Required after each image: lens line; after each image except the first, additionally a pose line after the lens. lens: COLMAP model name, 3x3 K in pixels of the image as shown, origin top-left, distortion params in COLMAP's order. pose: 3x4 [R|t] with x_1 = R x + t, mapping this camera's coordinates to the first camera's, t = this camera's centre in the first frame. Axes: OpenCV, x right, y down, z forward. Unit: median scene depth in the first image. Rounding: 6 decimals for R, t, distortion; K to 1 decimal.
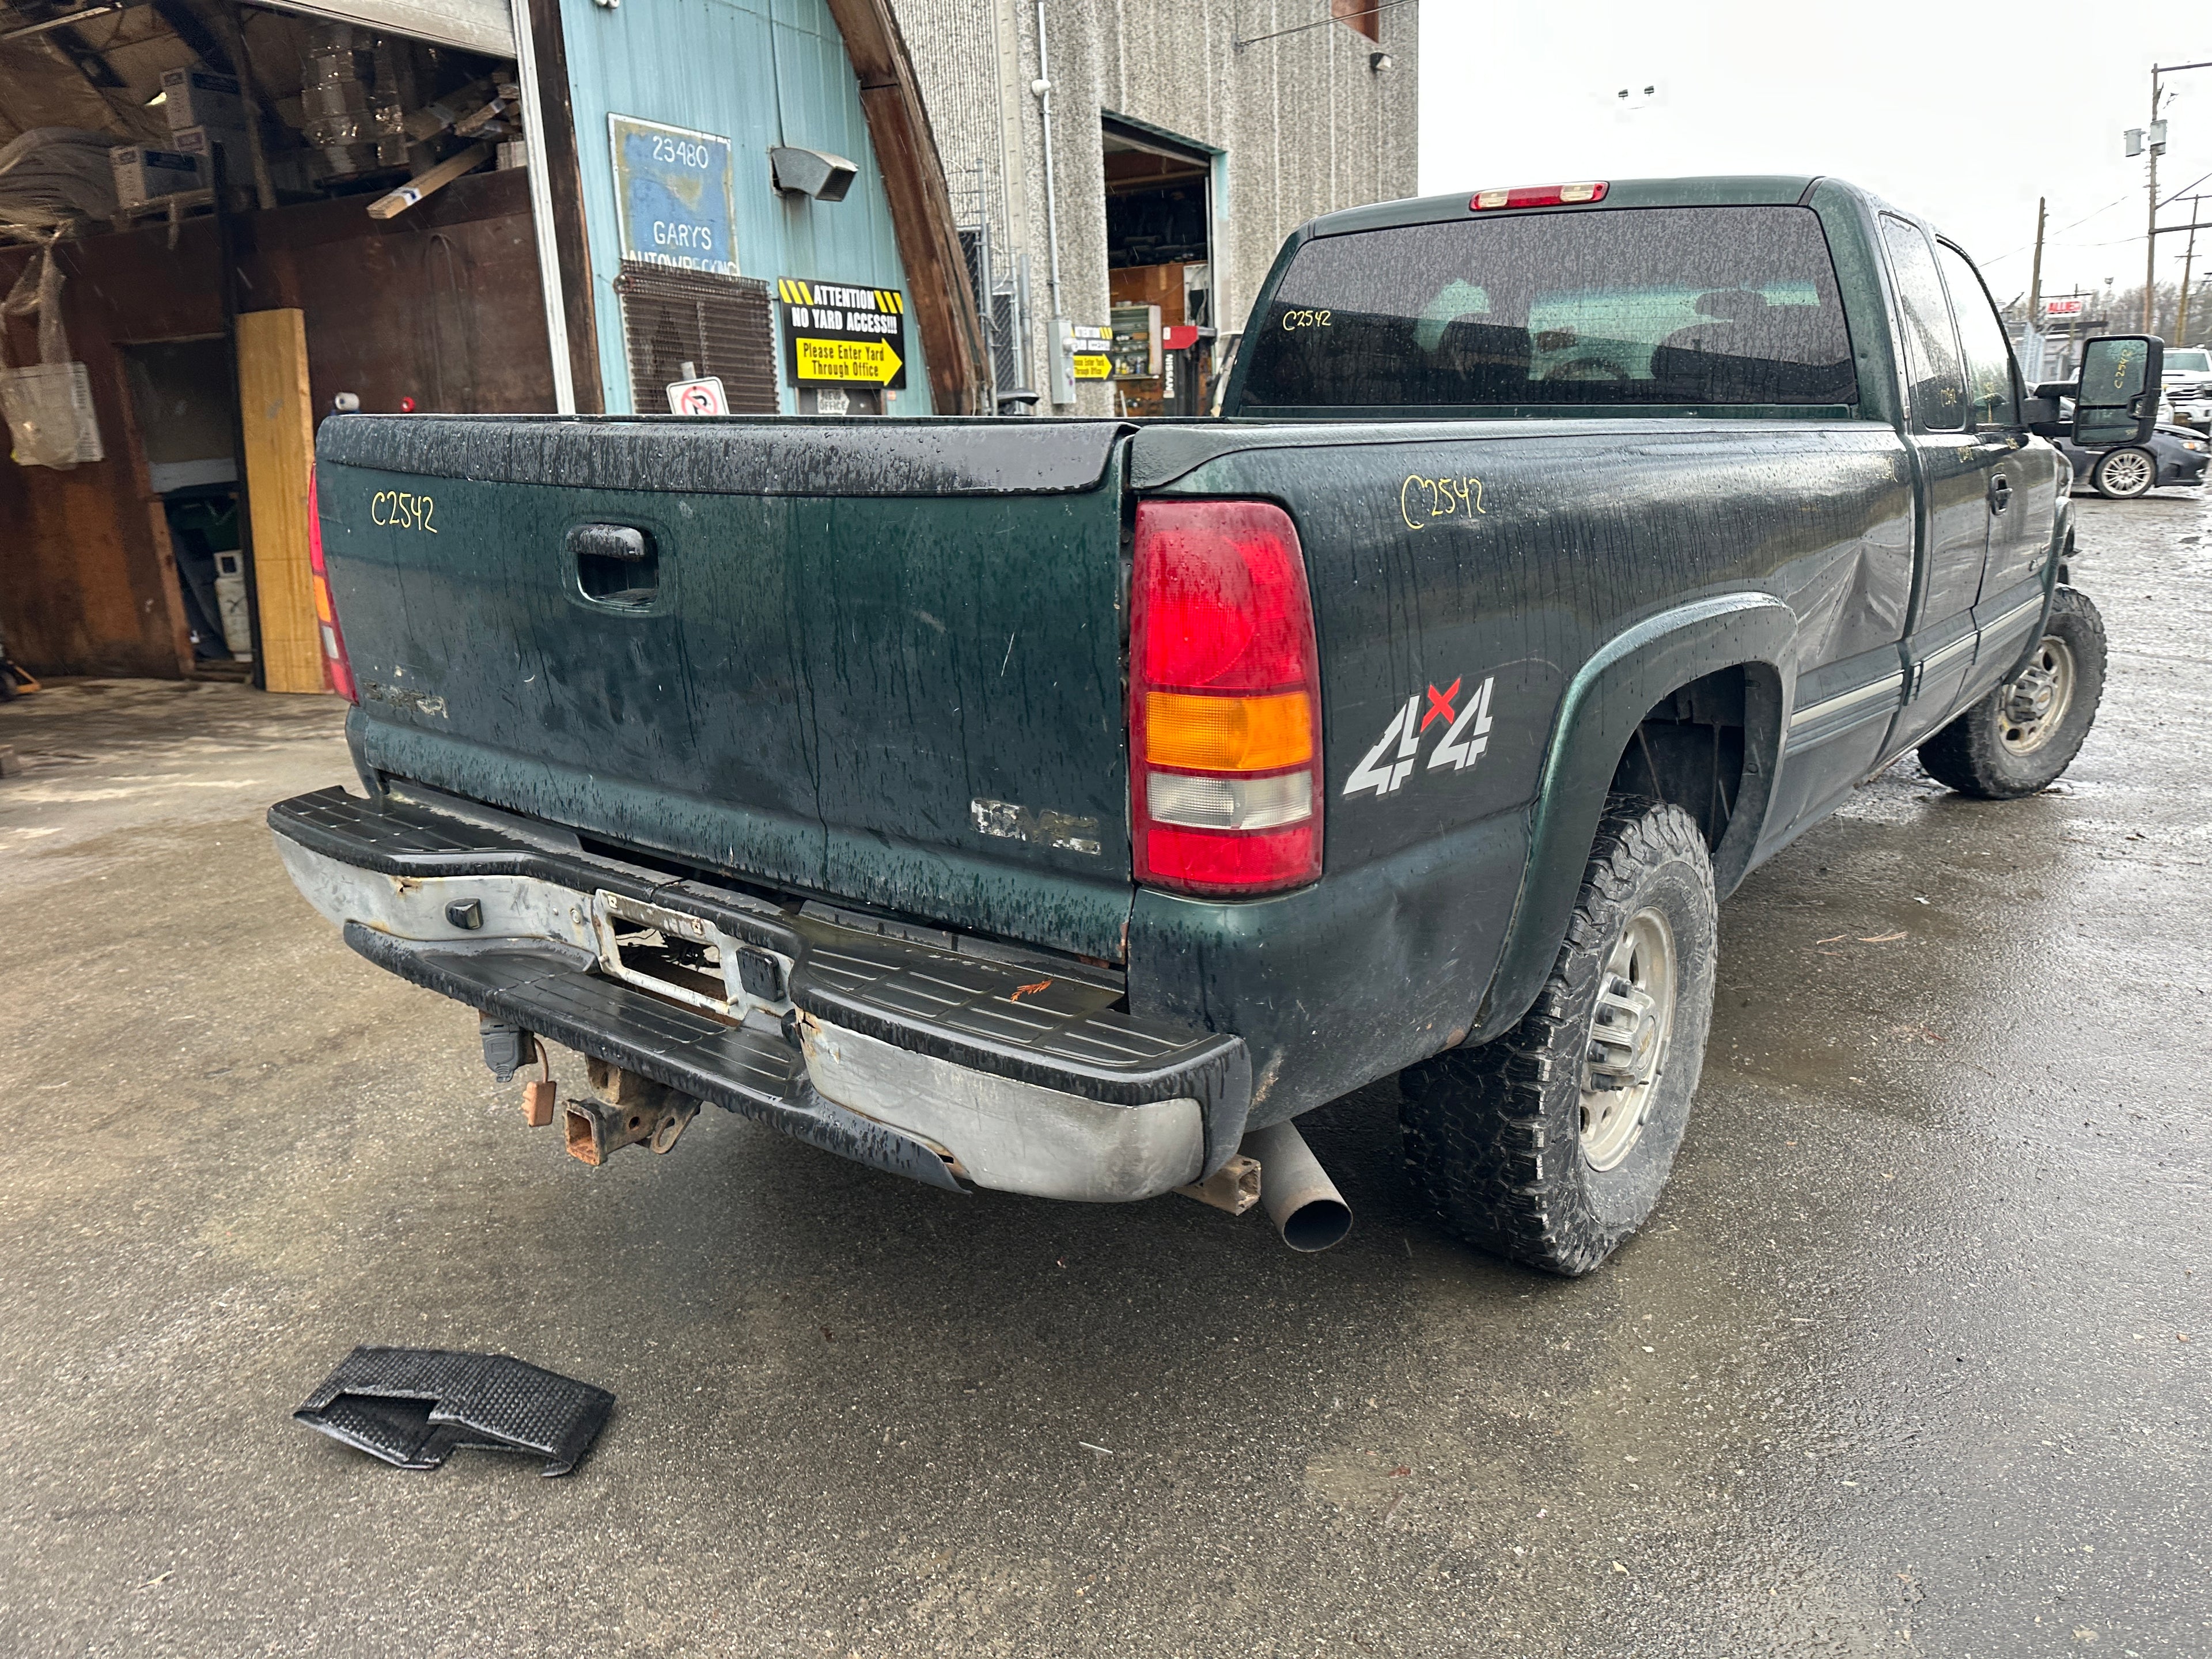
lens RADIAL K [[1584.6, 0, 1126.0], [0, 1584.6, 811.3], [0, 0, 1]] dist [0.051845, -0.065448]
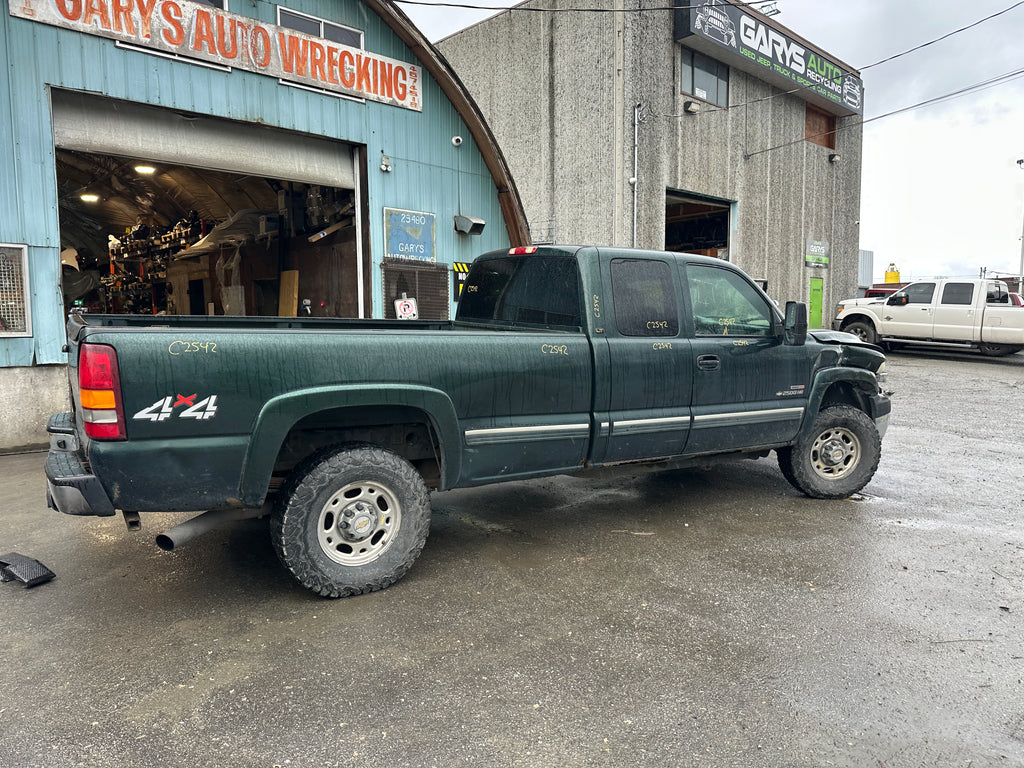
lens RADIAL K [[733.6, 0, 517.9], [0, 733.6, 390.9], [0, 0, 1]] dist [0.051845, -0.065448]
pose [[0.939367, 0.067491, -0.336205, 0.349789], [-0.111007, 0.987497, -0.111925, 0.004617], [0.324448, 0.142459, 0.935114, -0.091553]]
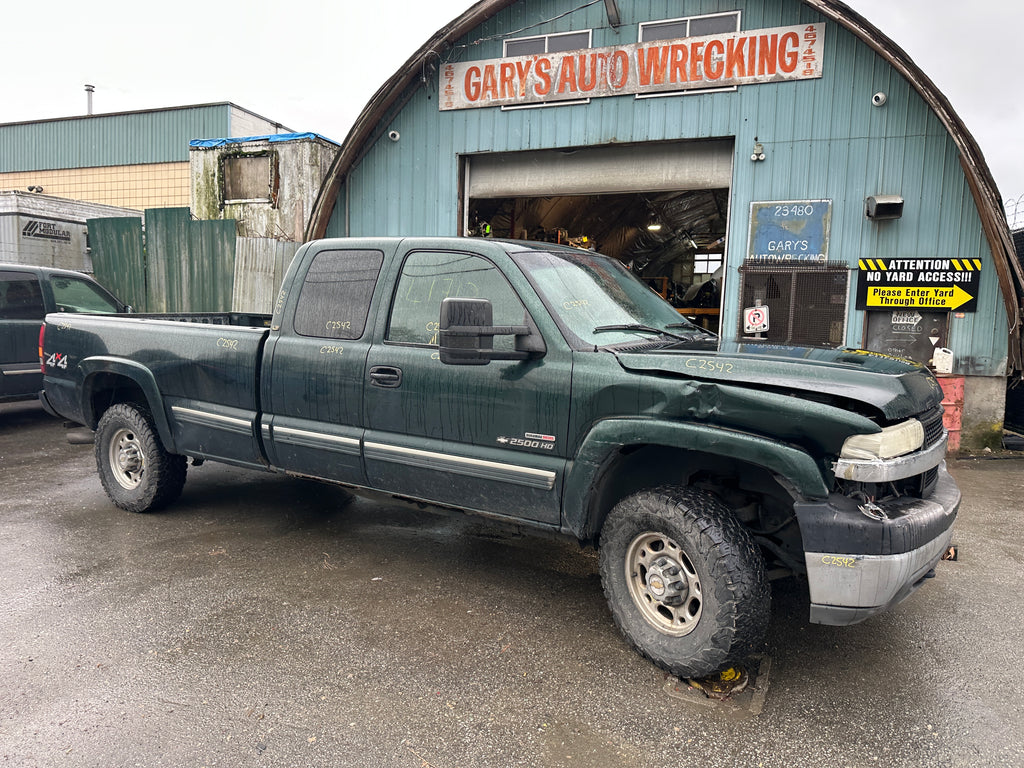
lens RADIAL K [[724.5, 0, 510.3], [0, 724.5, 383.4], [0, 0, 1]] dist [0.050742, -0.053603]
pose [[0.093143, 0.121091, -0.988262, 0.764430], [-0.264667, 0.959877, 0.092668, -0.166623], [0.959831, 0.252929, 0.121455, 0.555875]]
